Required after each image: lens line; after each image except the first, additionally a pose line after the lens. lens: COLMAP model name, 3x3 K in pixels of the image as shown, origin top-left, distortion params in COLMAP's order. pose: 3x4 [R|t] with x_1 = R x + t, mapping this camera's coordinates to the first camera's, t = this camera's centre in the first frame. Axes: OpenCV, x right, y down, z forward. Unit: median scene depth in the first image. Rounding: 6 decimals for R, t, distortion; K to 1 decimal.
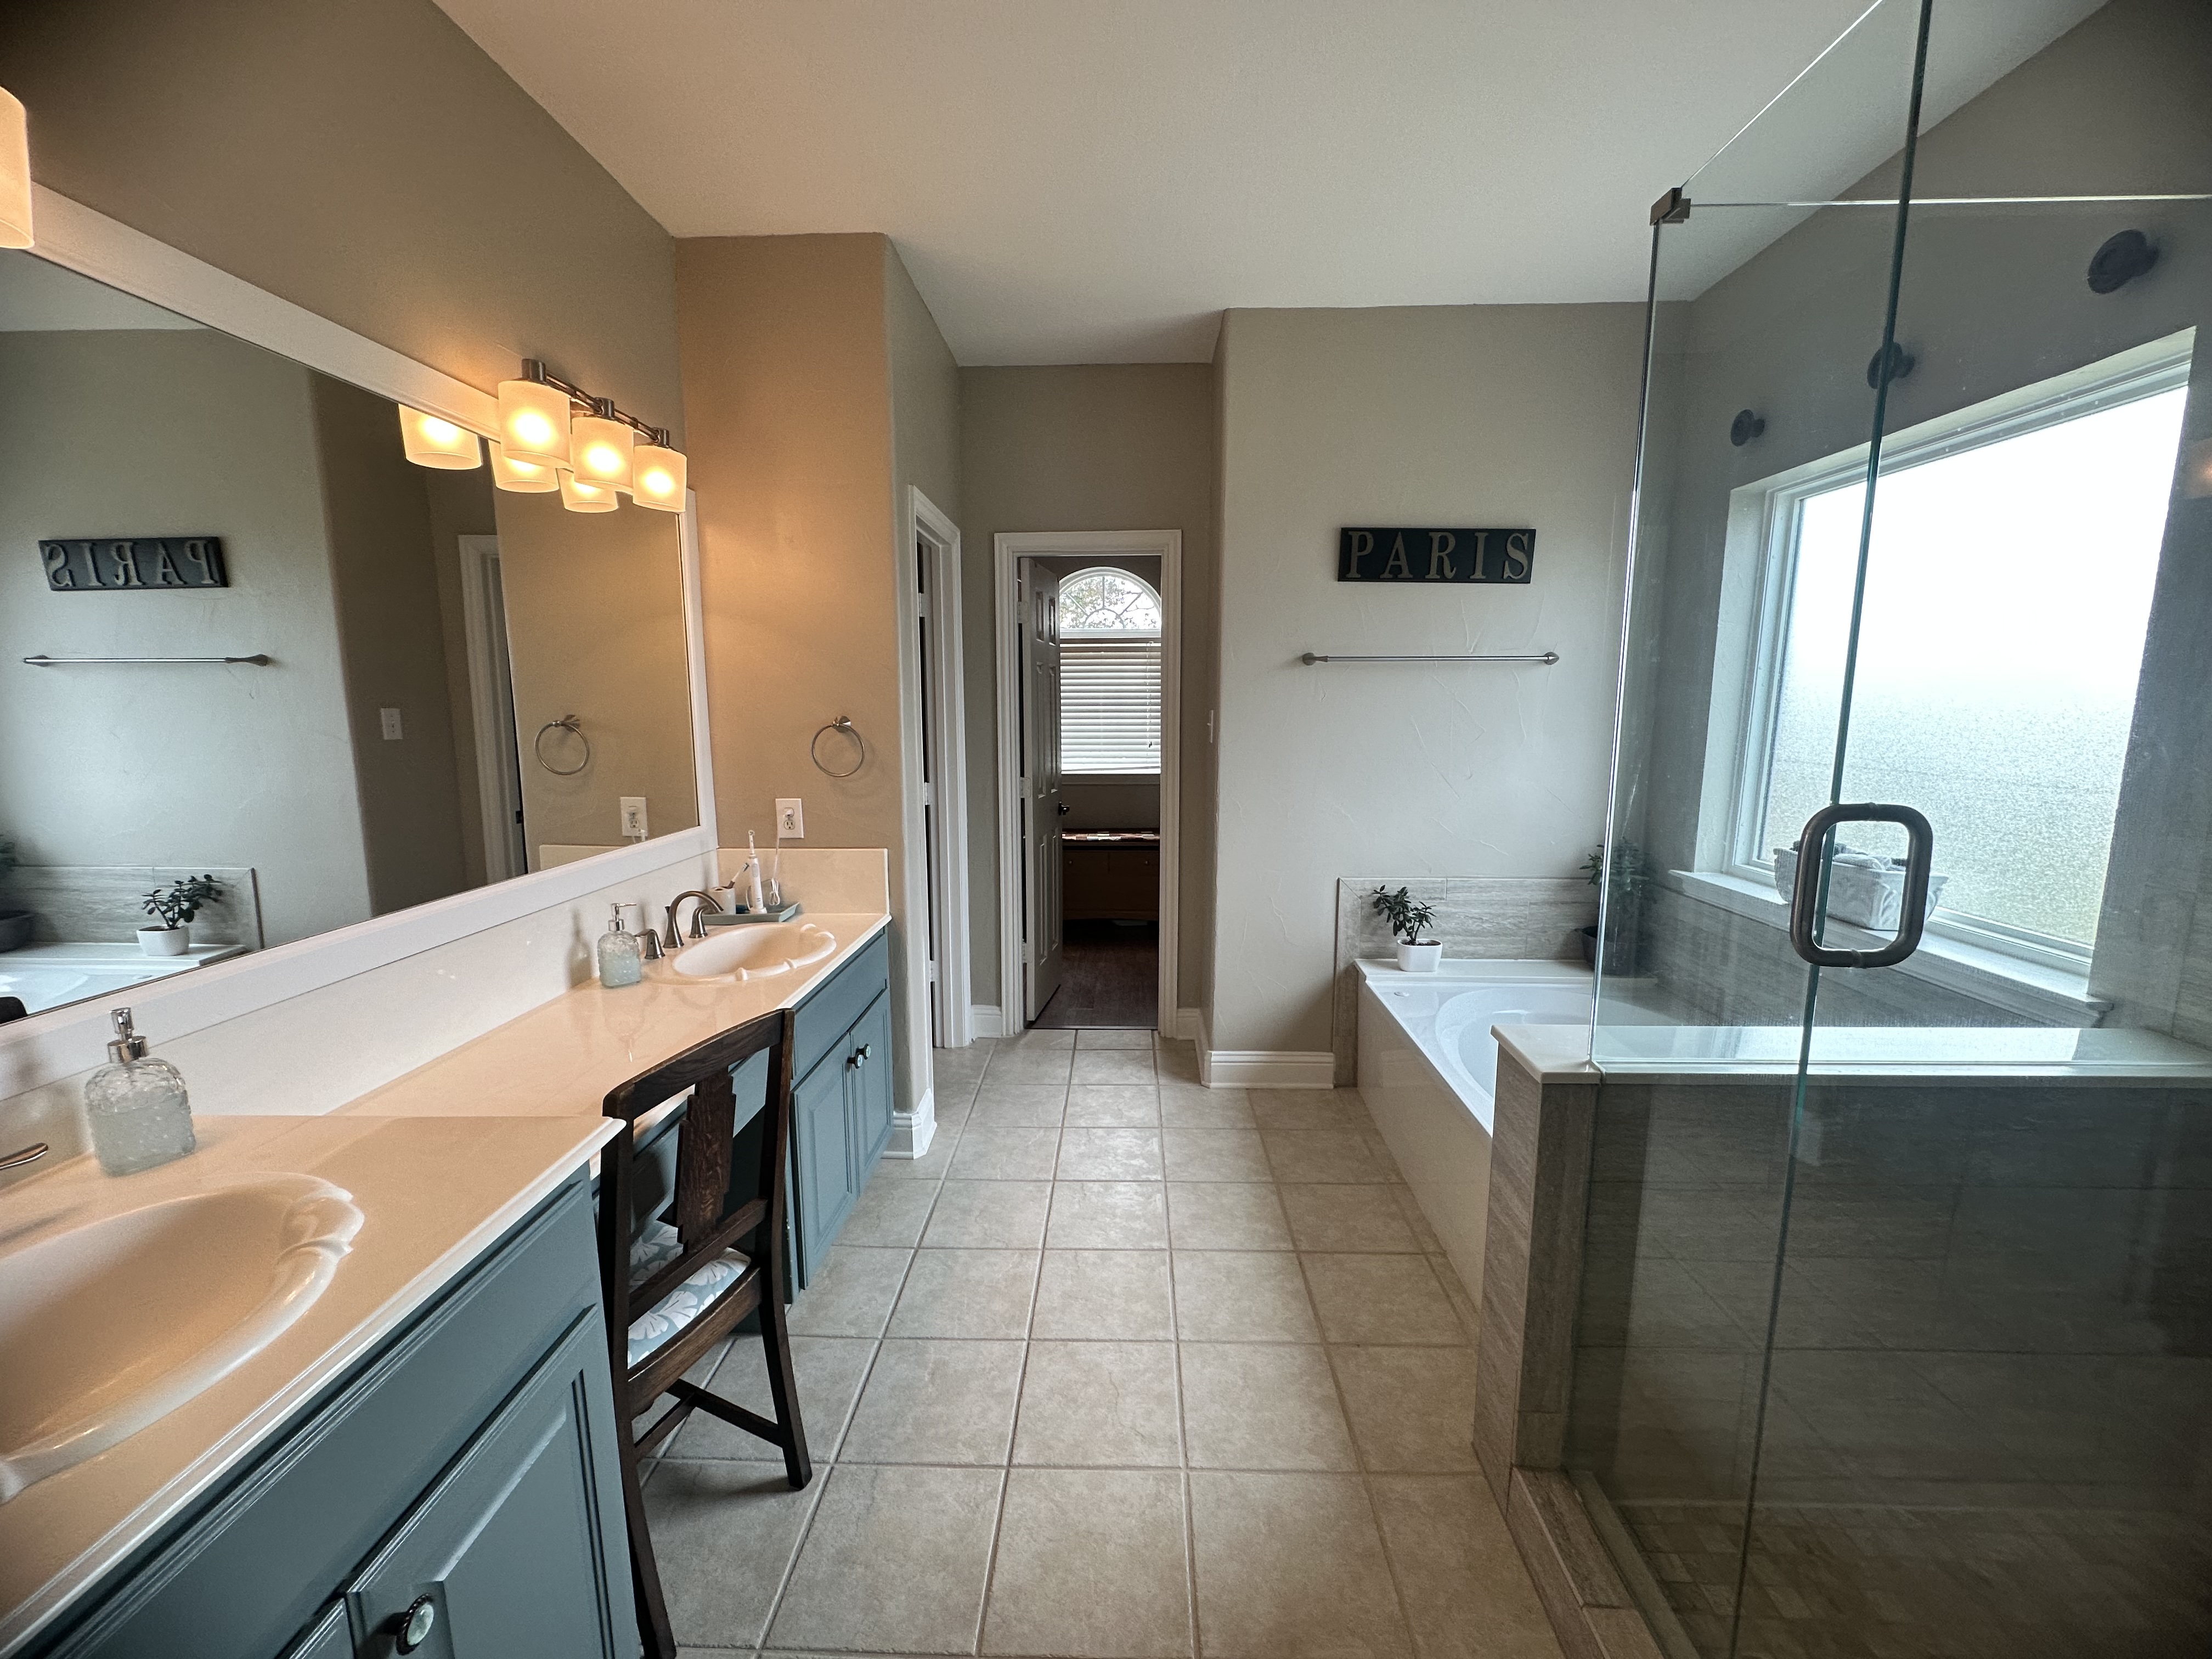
lens RADIAL K [[878.8, 0, 1105.8], [0, 878.8, 831.5], [0, 0, 1]] dist [-0.000759, 0.000179]
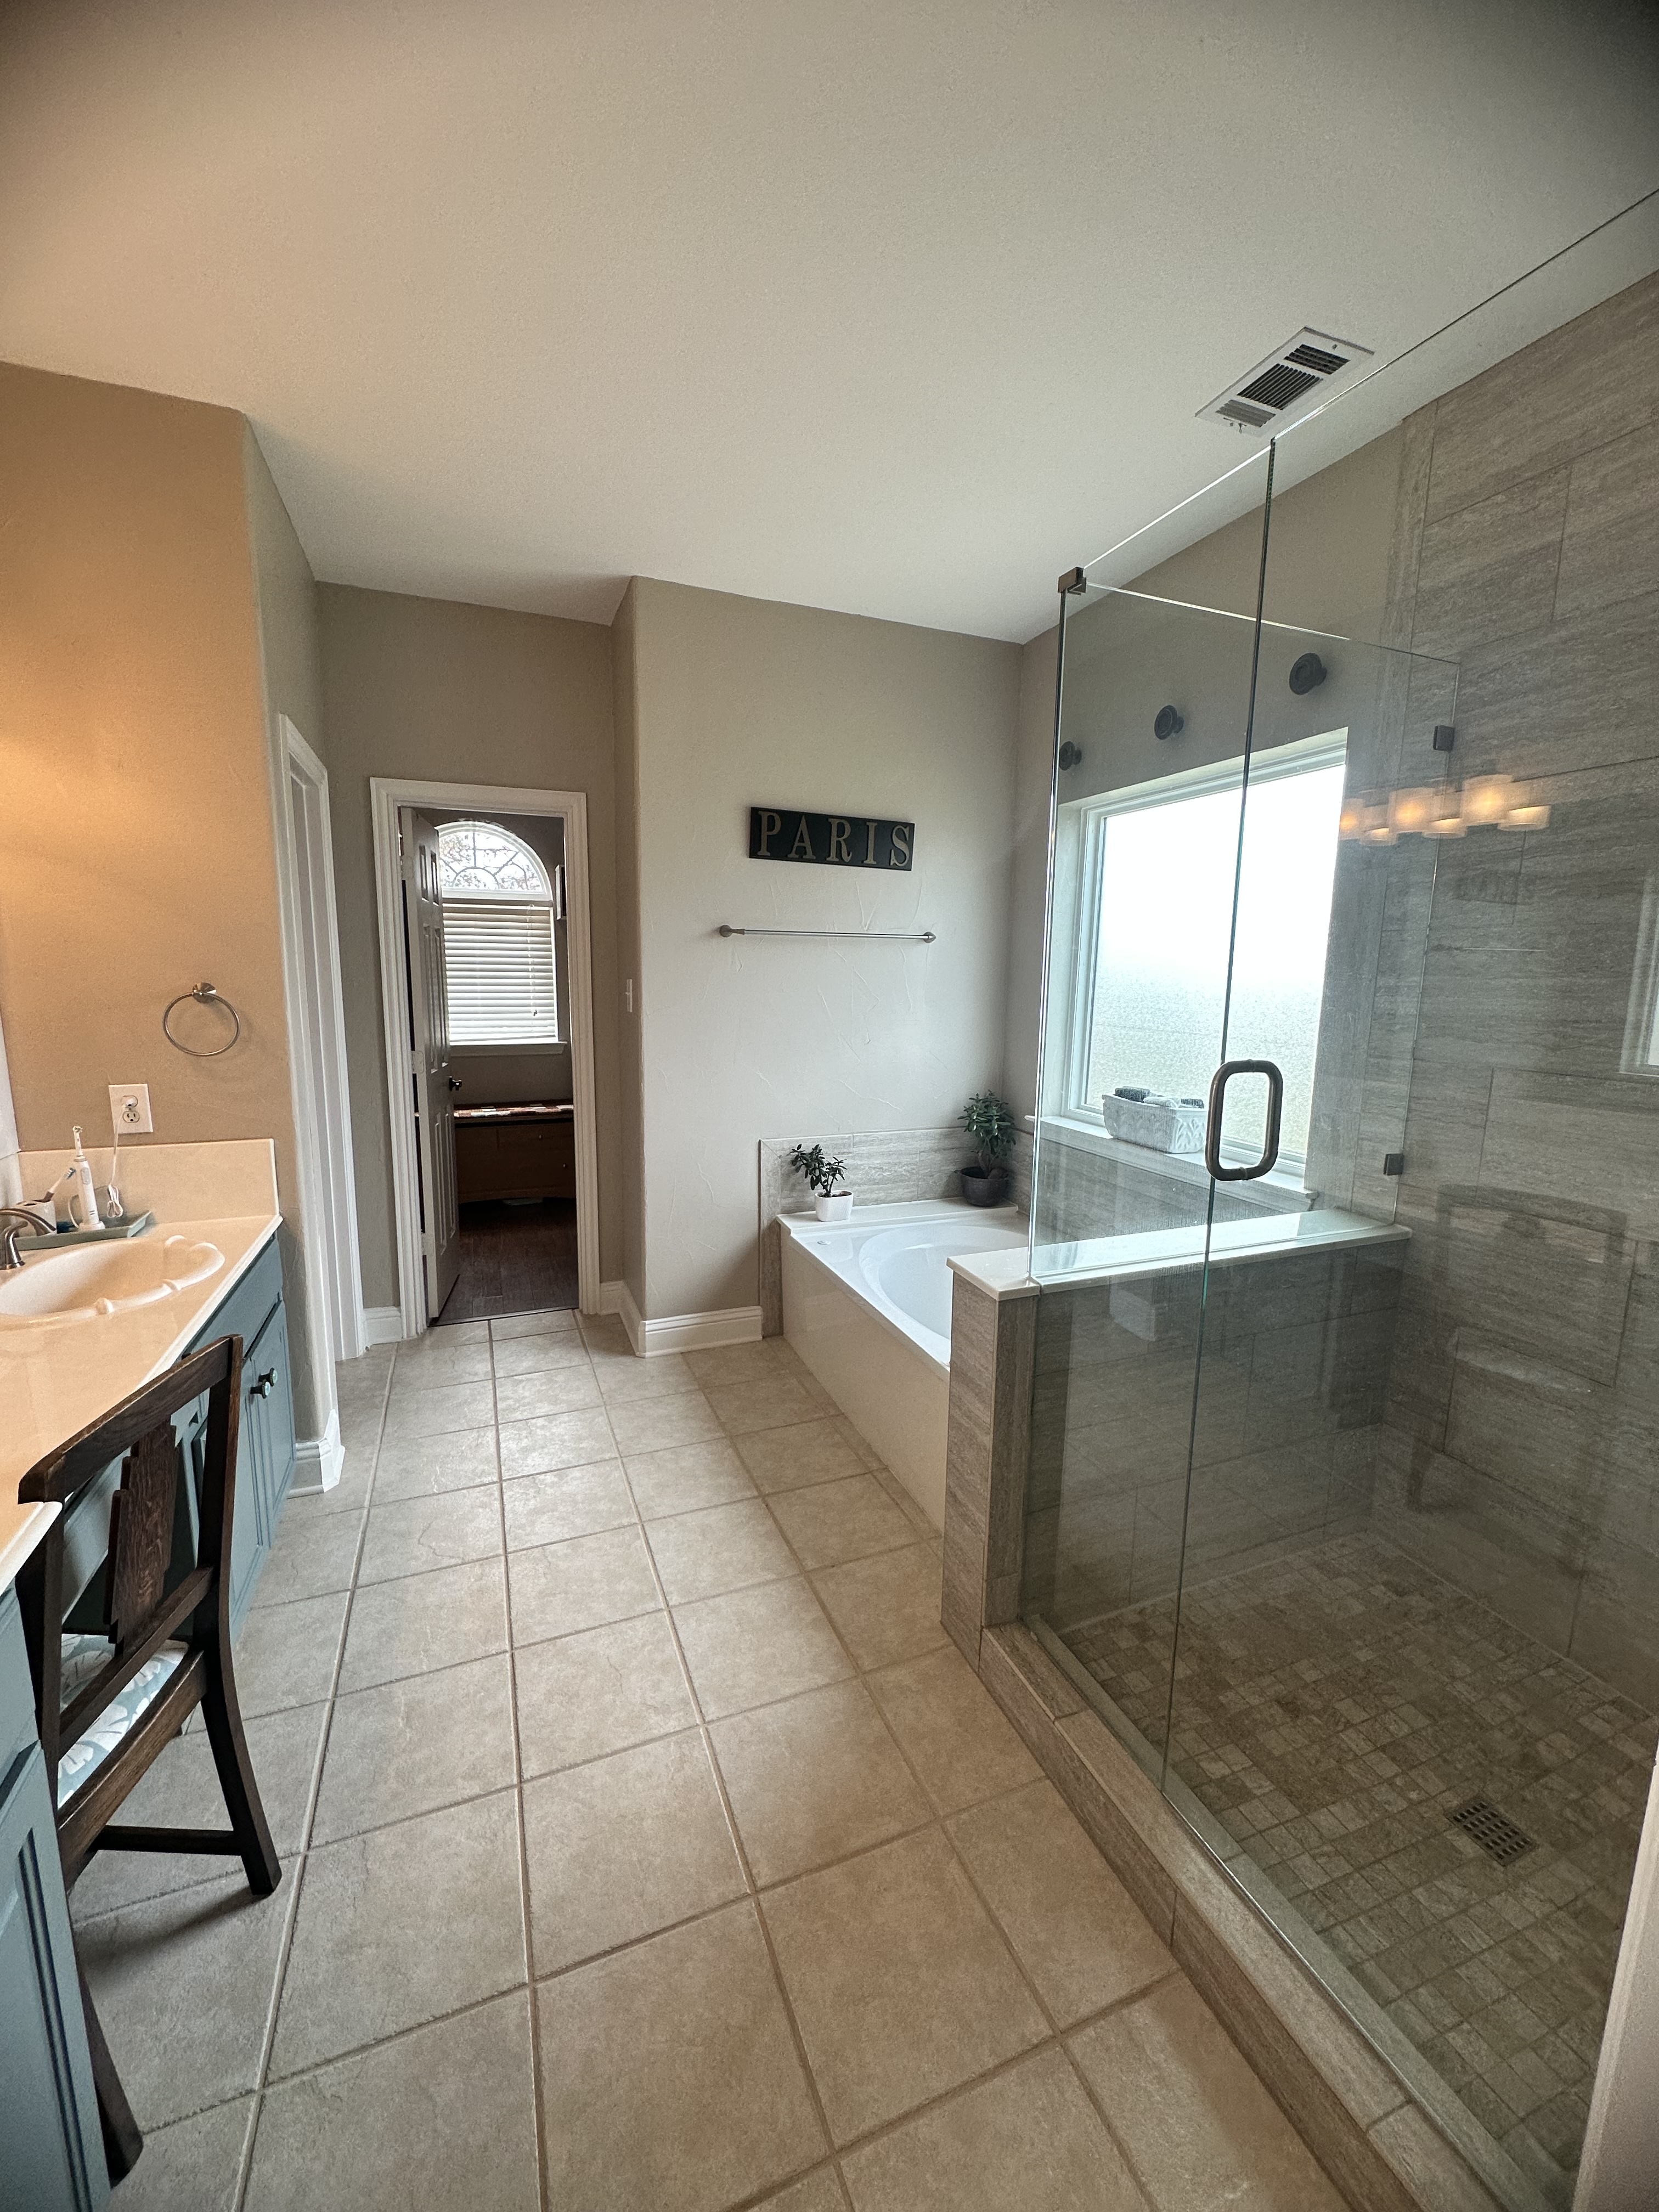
lens RADIAL K [[878.8, 0, 827.2], [0, 878.8, 1105.2], [0, 0, 1]] dist [-0.000759, 0.000179]
pose [[0.916192, -0.047058, 0.397968, -0.111709], [0.043416, 0.998892, 0.018163, -0.006225], [-0.398381, 0.000637, 0.917220, 0.001367]]
